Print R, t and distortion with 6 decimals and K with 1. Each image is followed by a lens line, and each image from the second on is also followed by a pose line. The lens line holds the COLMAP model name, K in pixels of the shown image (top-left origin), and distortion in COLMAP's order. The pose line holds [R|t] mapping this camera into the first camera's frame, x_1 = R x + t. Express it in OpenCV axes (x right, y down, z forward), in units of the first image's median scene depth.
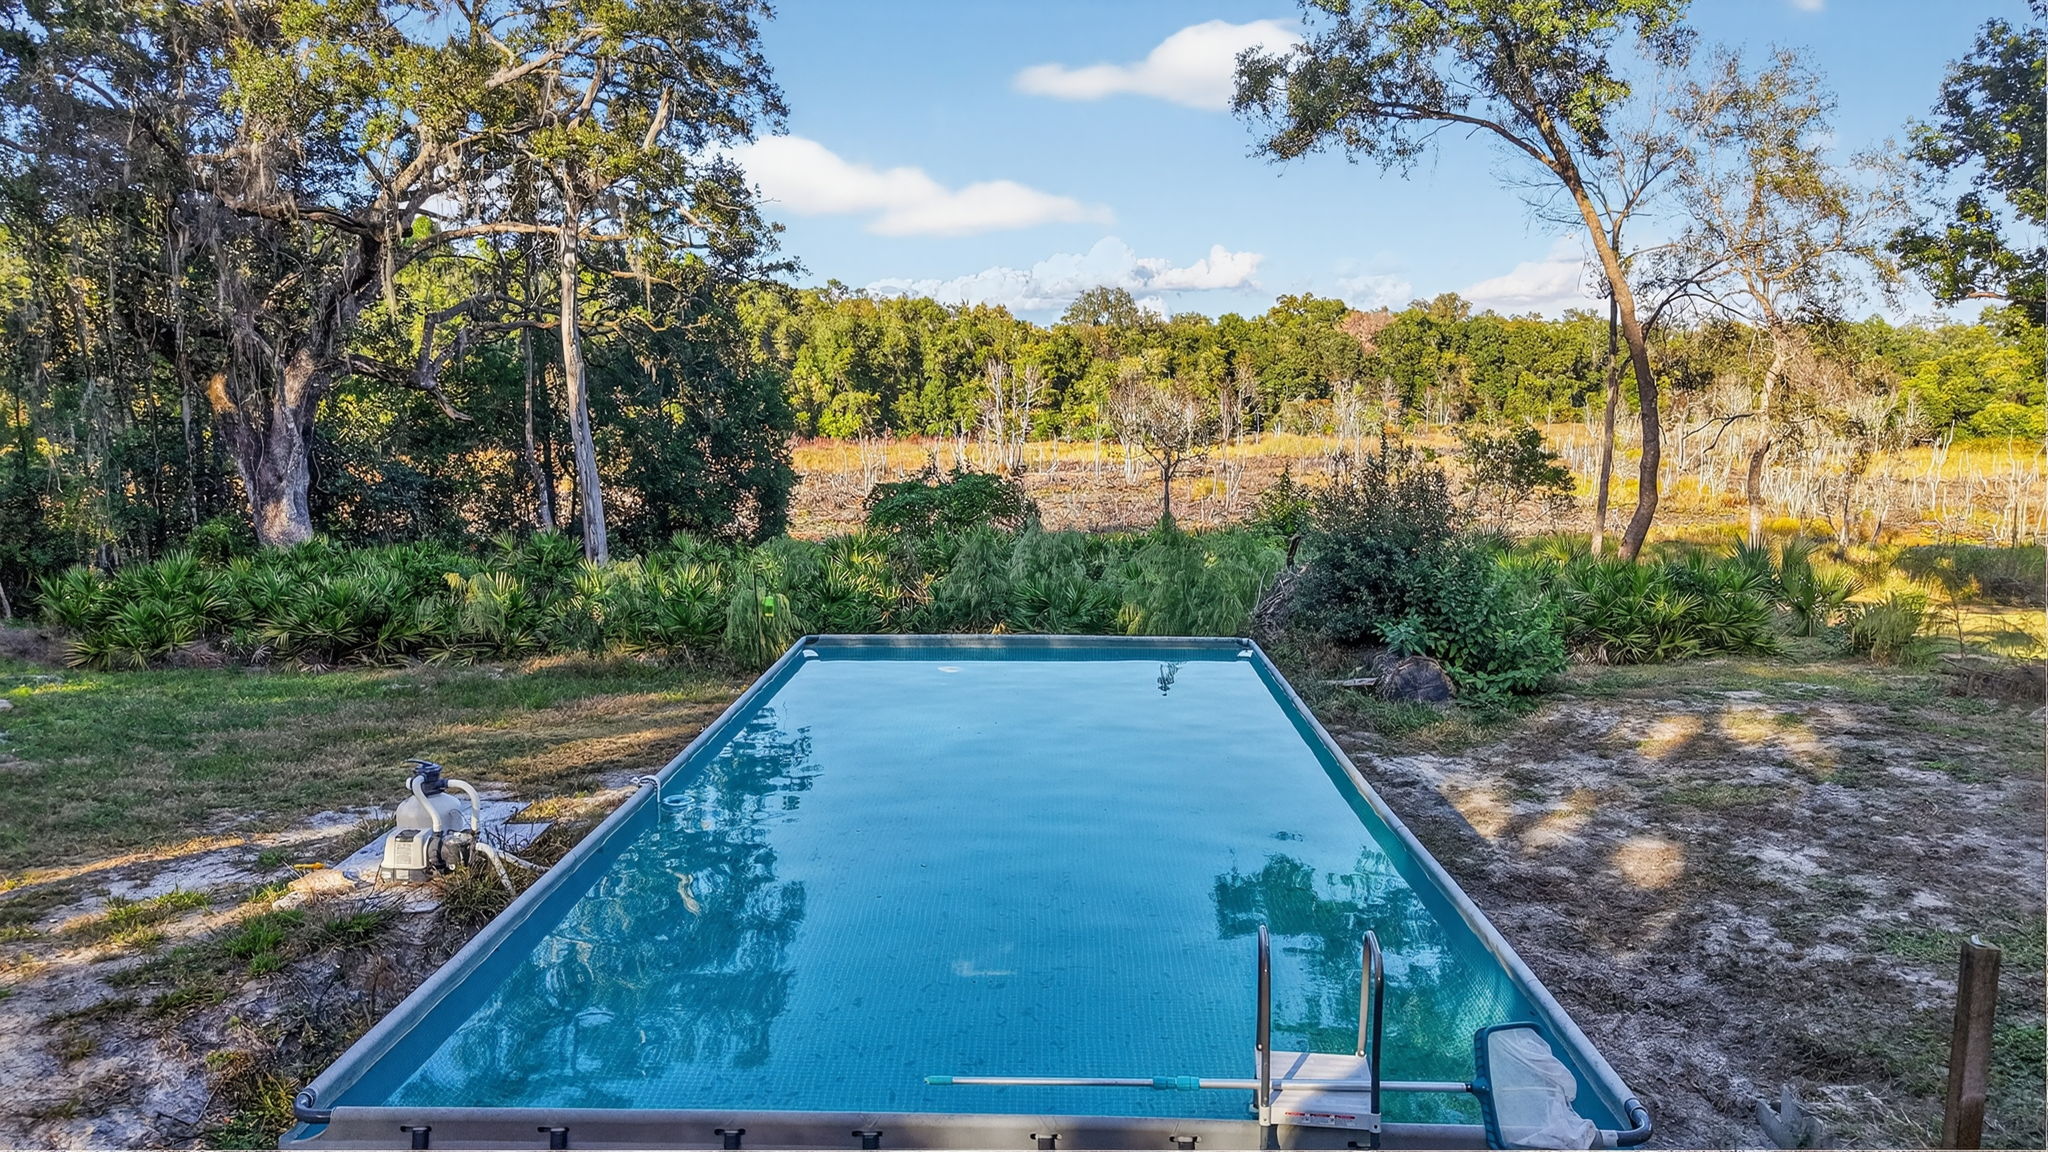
lens RADIAL K [[1344.1, 0, 1024.0], [0, 1344.1, 576.0], [0, 0, 1]] dist [-0.000712, -0.005120]
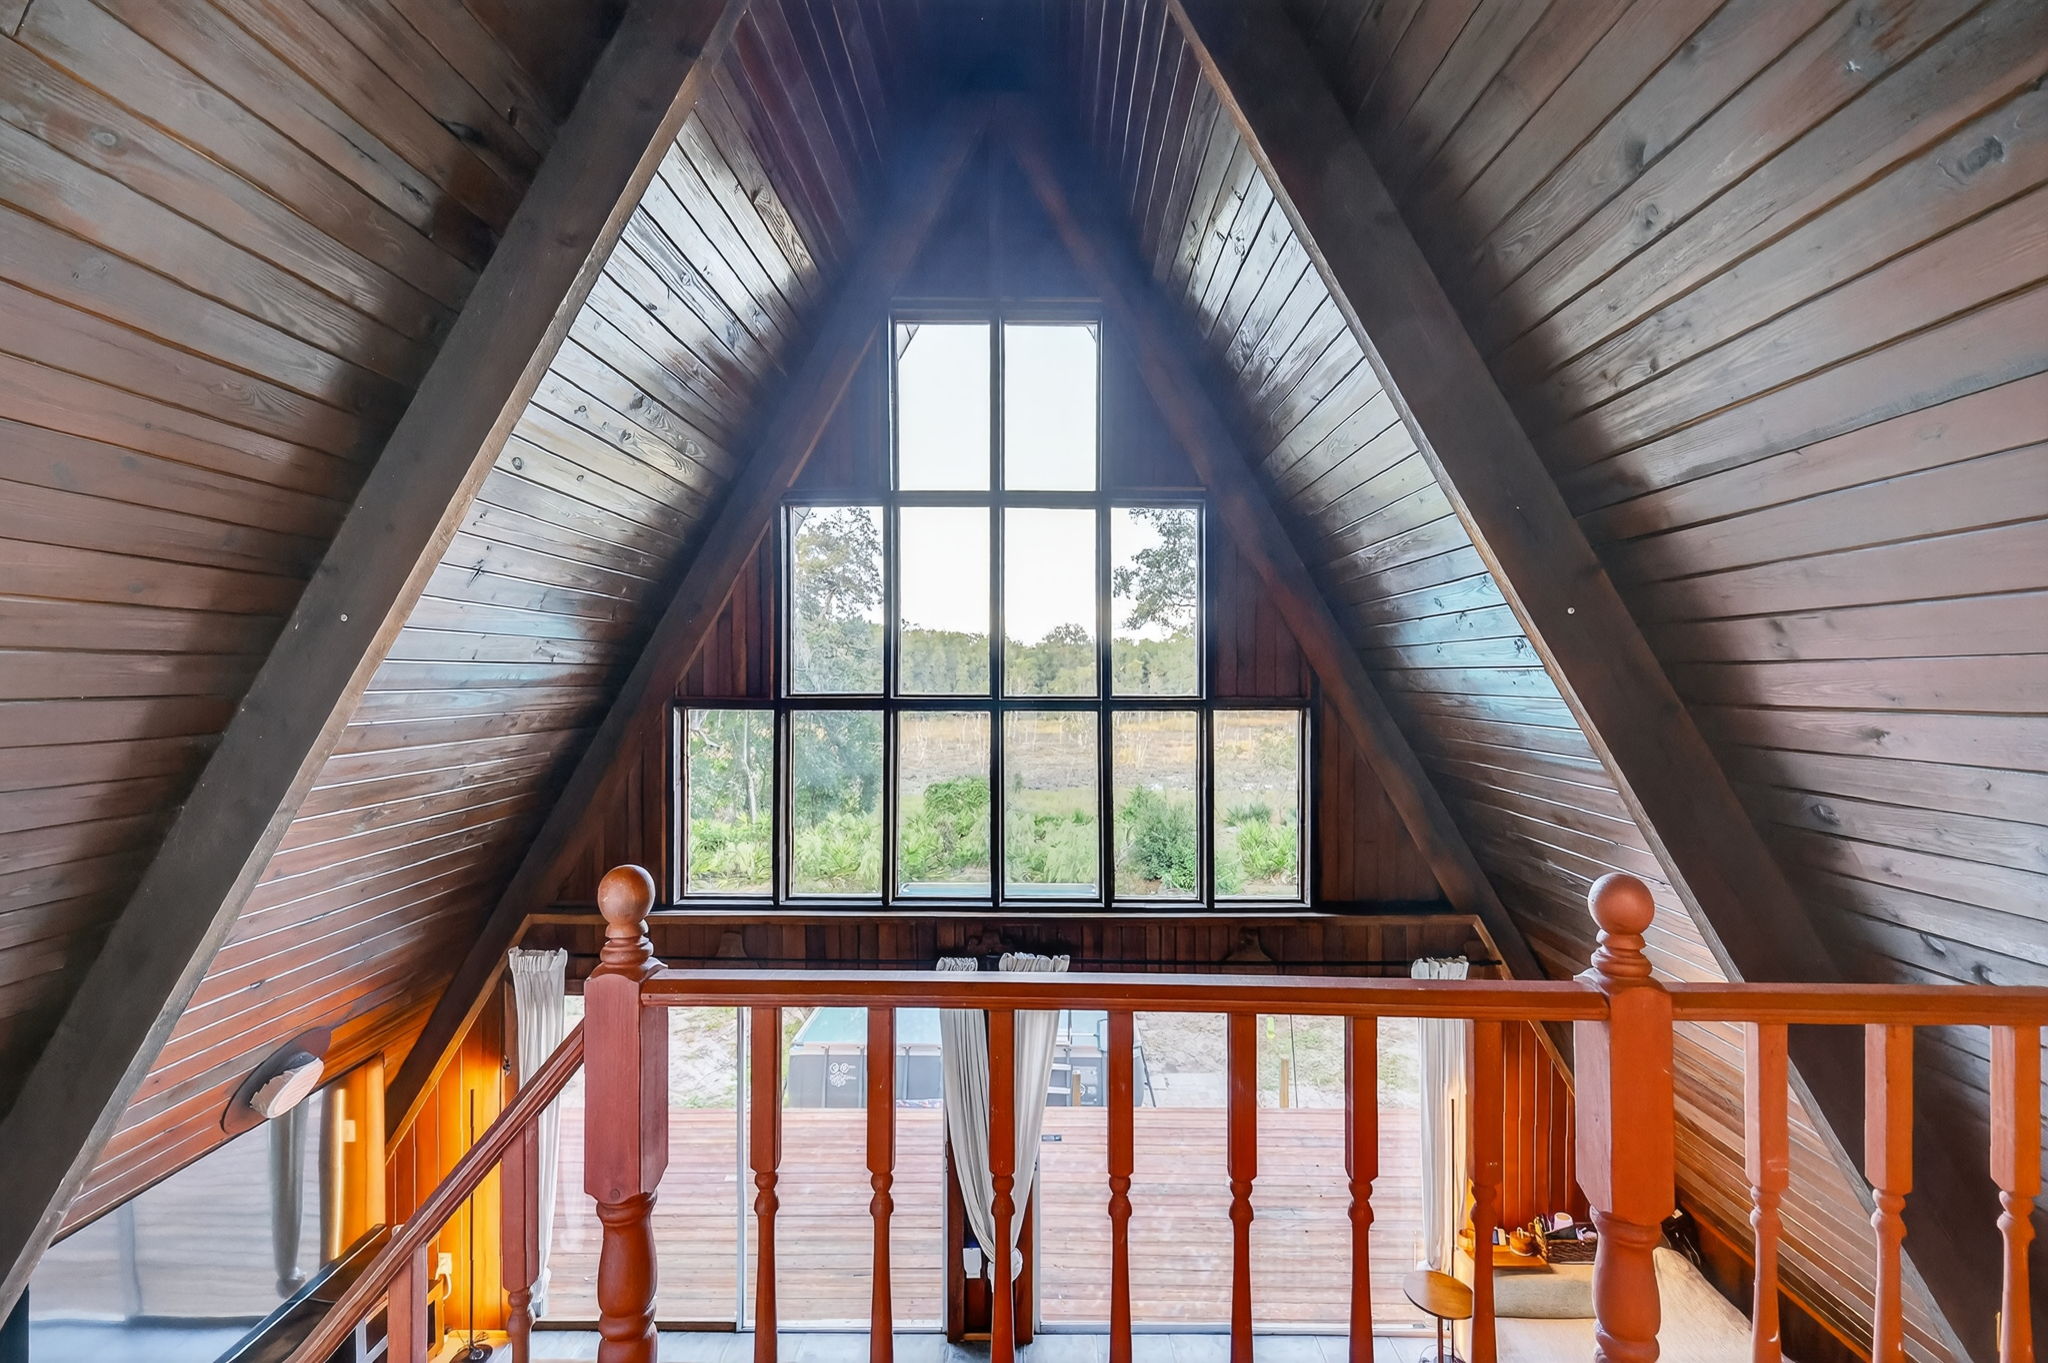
lens RADIAL K [[902.0, 0, 1024.0], [0, 902.0, 681.5], [0, 0, 1]] dist [-0.000902, -0.000025]
pose [[0.999996, -0.000828, 0.002834, 0.026937], [0.001164, 0.992658, -0.120953, -0.077405], [-0.002713, 0.120956, 0.992654, -0.412434]]
